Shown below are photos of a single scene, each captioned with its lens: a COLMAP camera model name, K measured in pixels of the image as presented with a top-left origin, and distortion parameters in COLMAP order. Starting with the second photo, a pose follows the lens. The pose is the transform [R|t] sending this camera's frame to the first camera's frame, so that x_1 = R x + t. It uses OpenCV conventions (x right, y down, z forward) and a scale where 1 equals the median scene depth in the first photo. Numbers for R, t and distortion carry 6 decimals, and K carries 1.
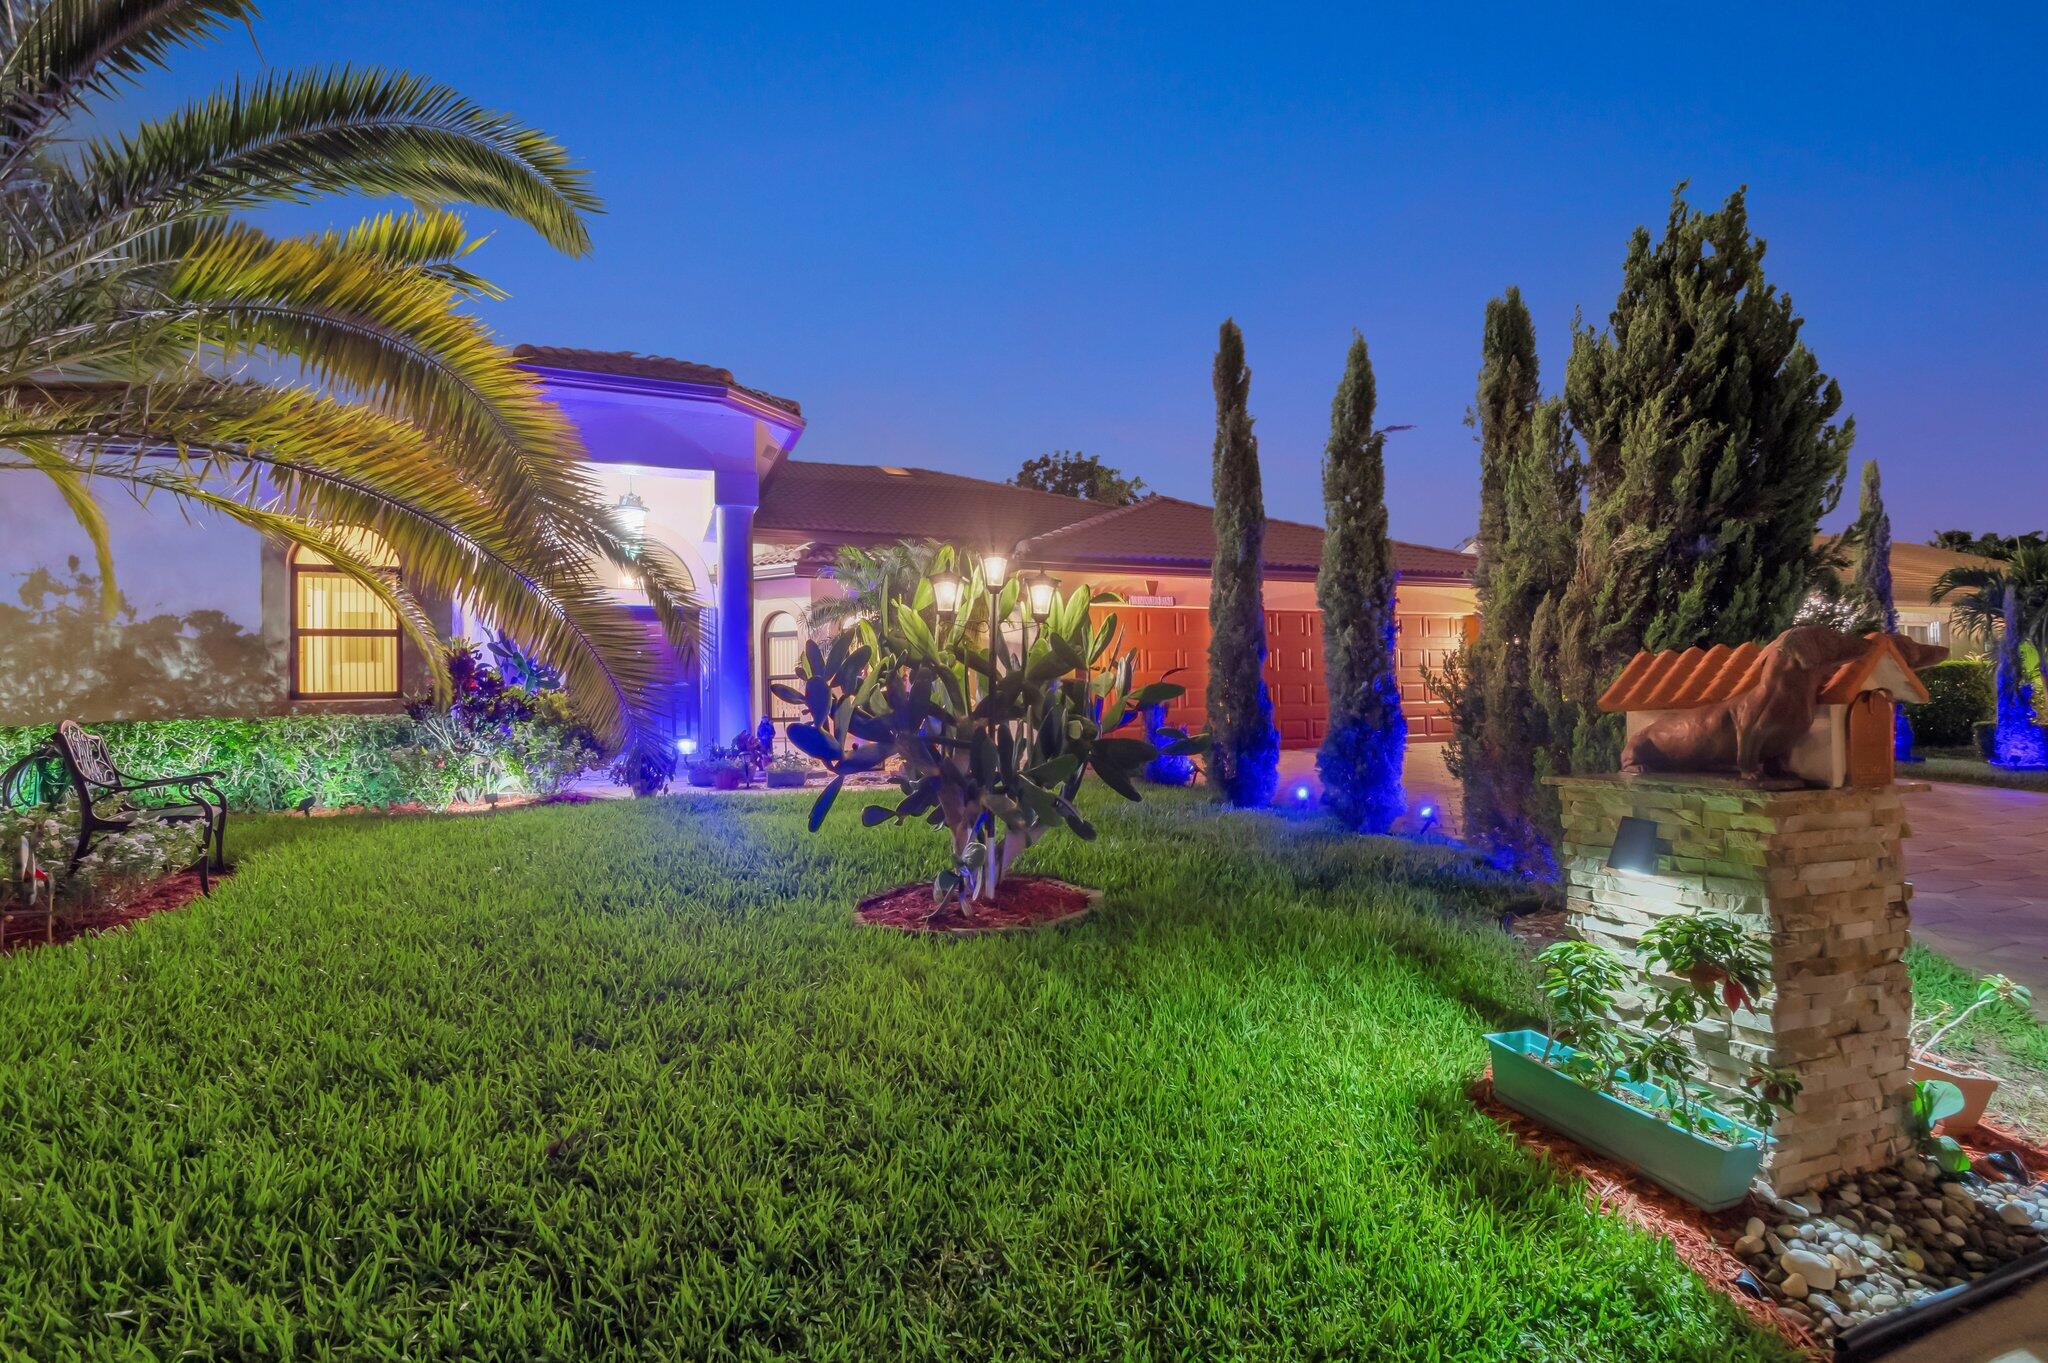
lens RADIAL K [[908.6, 0, 1030.5], [0, 908.6, 697.8], [0, 0, 1]] dist [-0.003906, 0.000048]
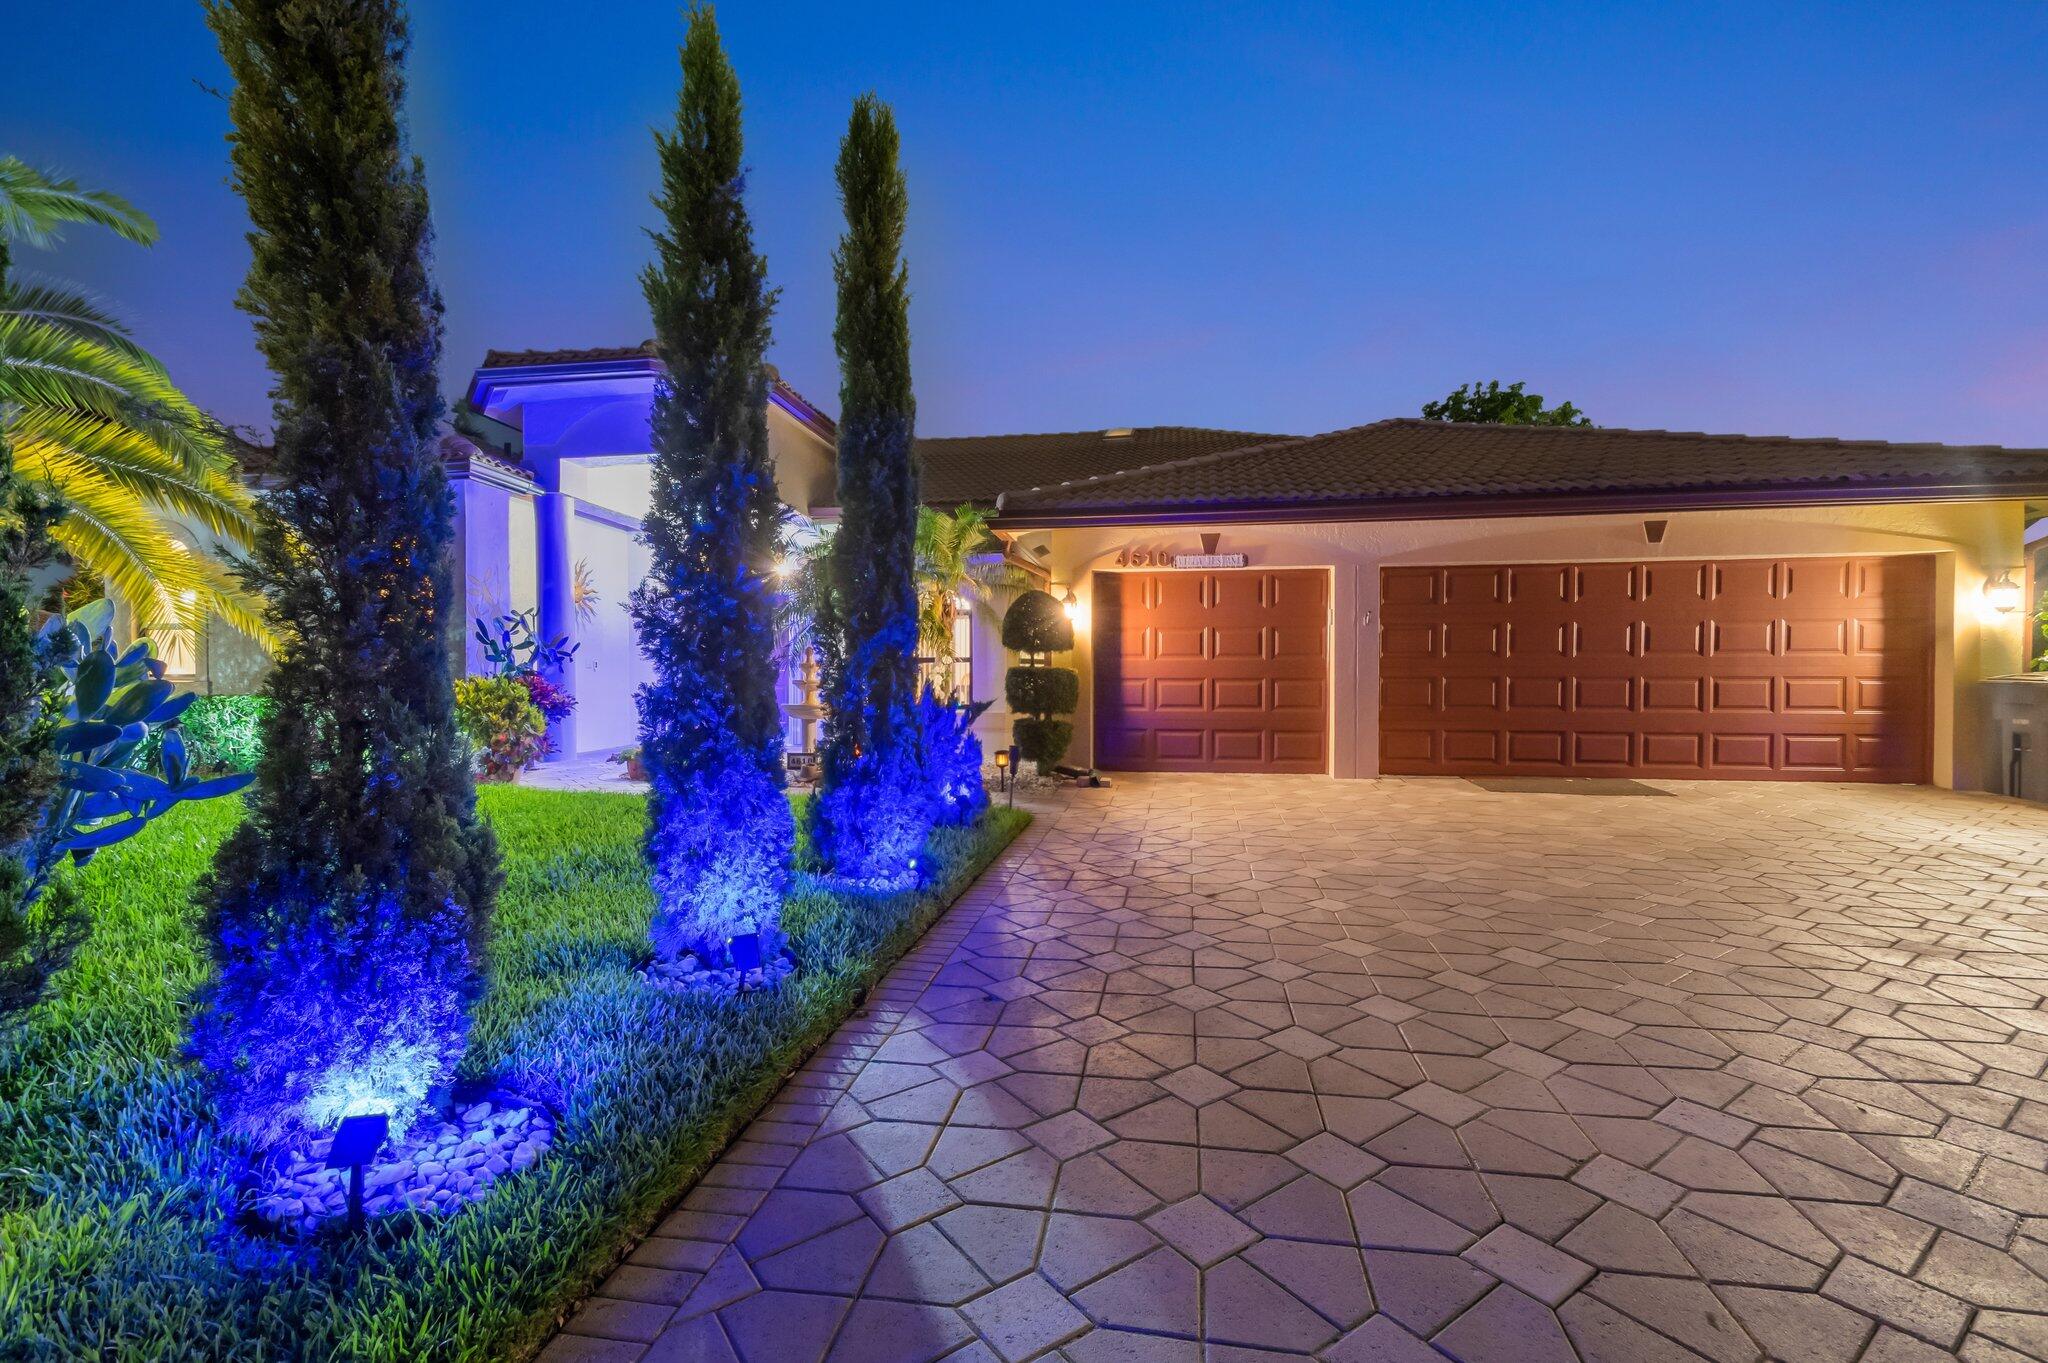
lens RADIAL K [[908.6, 0, 1030.5], [0, 908.6, 697.8], [0, 0, 1]] dist [-0.003906, 0.000048]
pose [[0.843713, 0.021078, -0.536381, 0.595250], [-0.013587, 0.999747, 0.017916, -0.014321], [0.536623, -0.007828, 0.843786, 0.466110]]
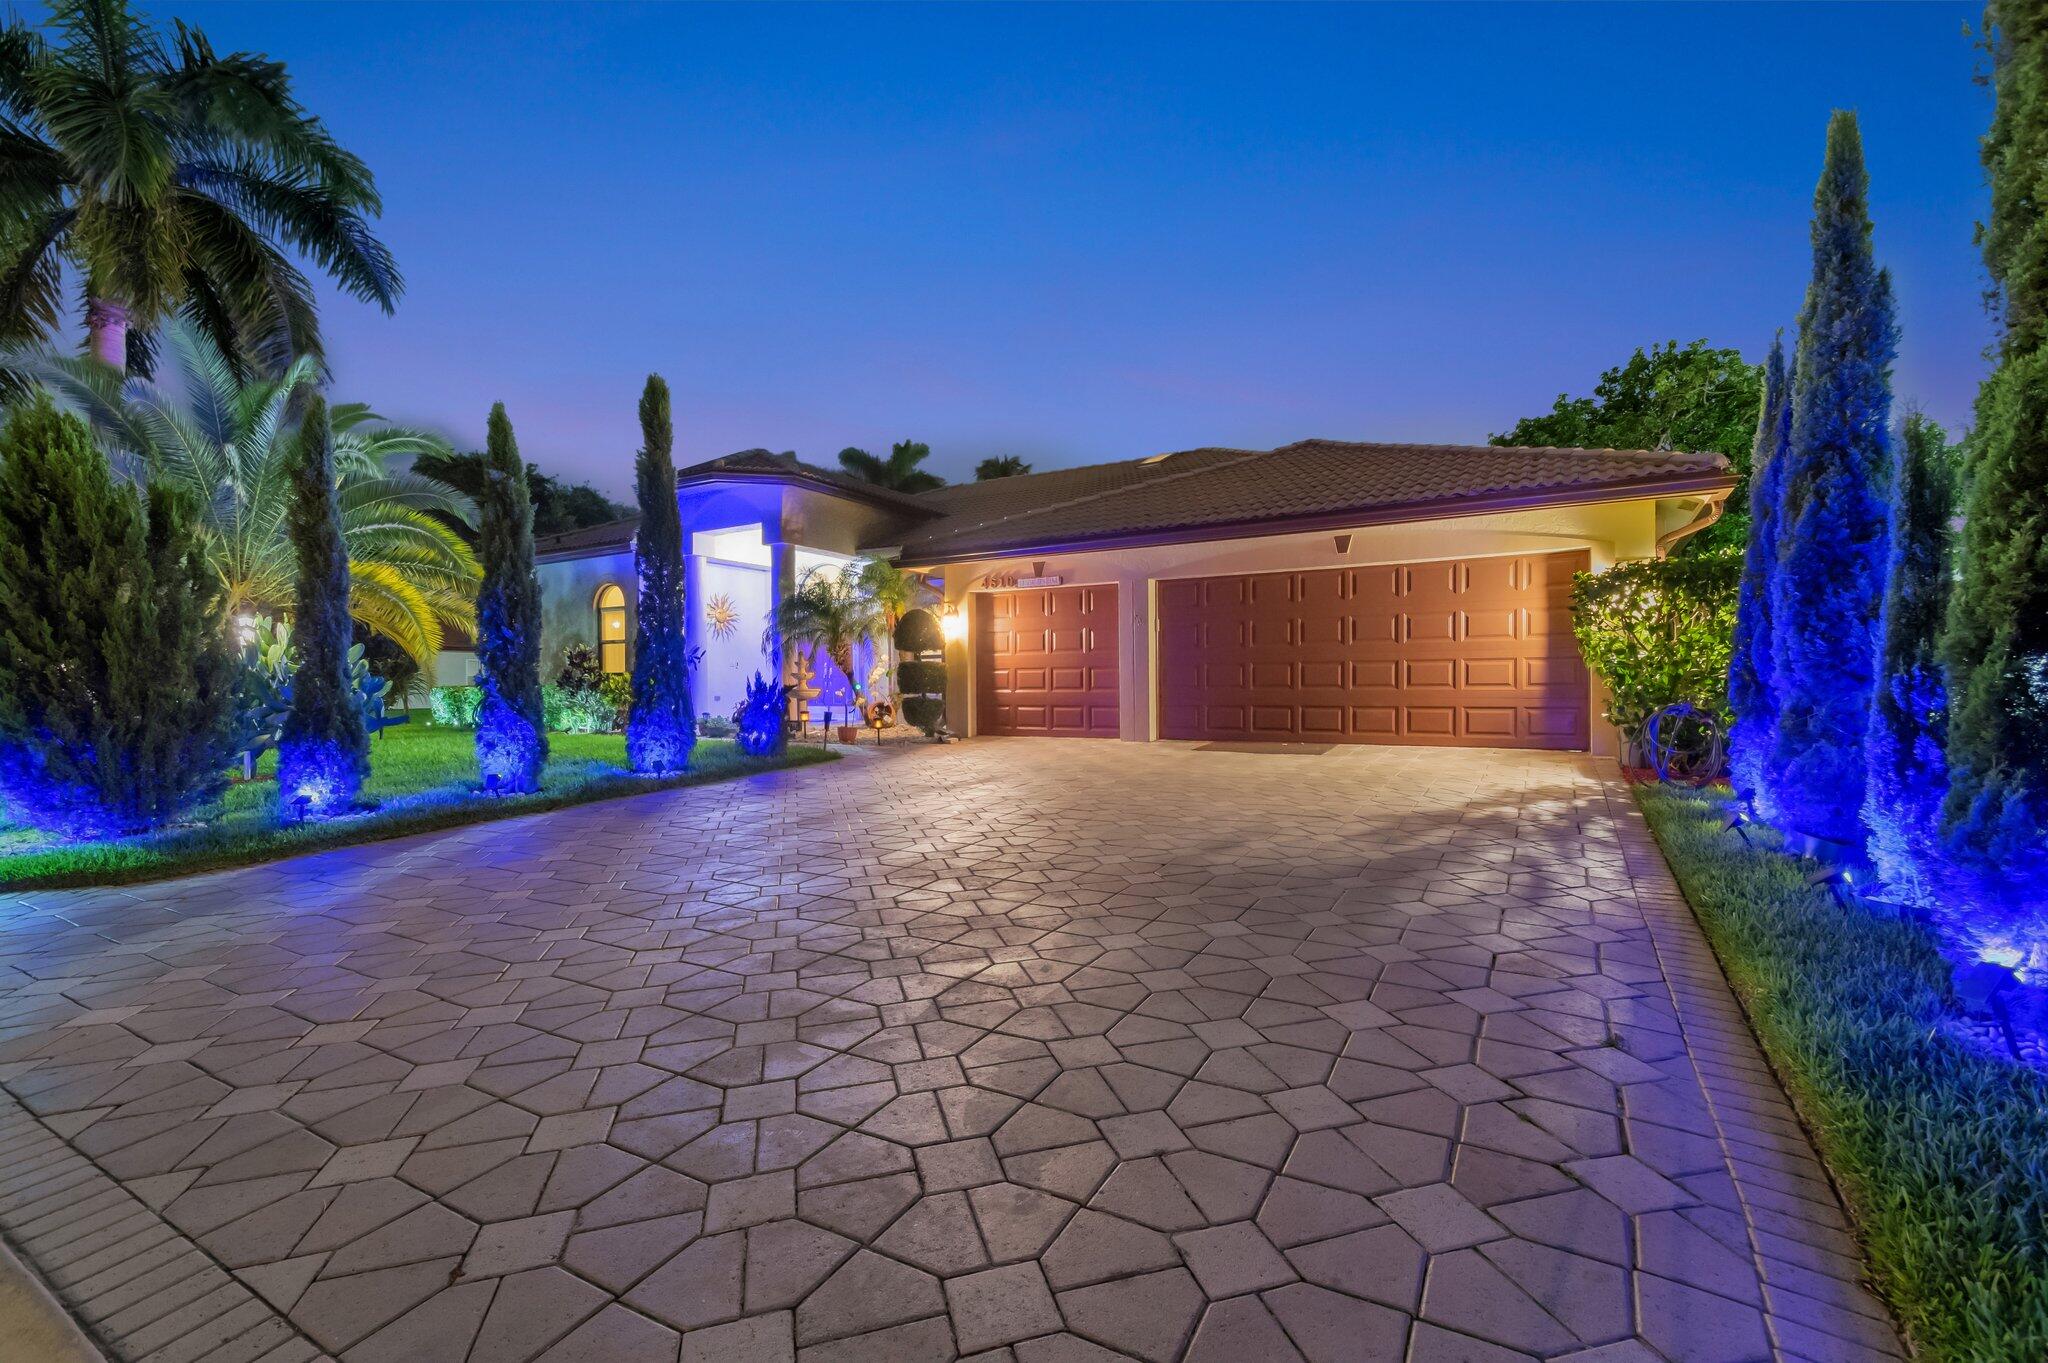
lens RADIAL K [[886.4, 0, 1024.0], [0, 886.4, 681.5], [0, 0, 1]] dist [-0.001533, -0.000097]
pose [[0.601645, 0.011932, -0.798674, 1.326735], [-0.000411, 0.999893, 0.014628, -0.018765], [0.798763, -0.008473, 0.601586, 0.598014]]
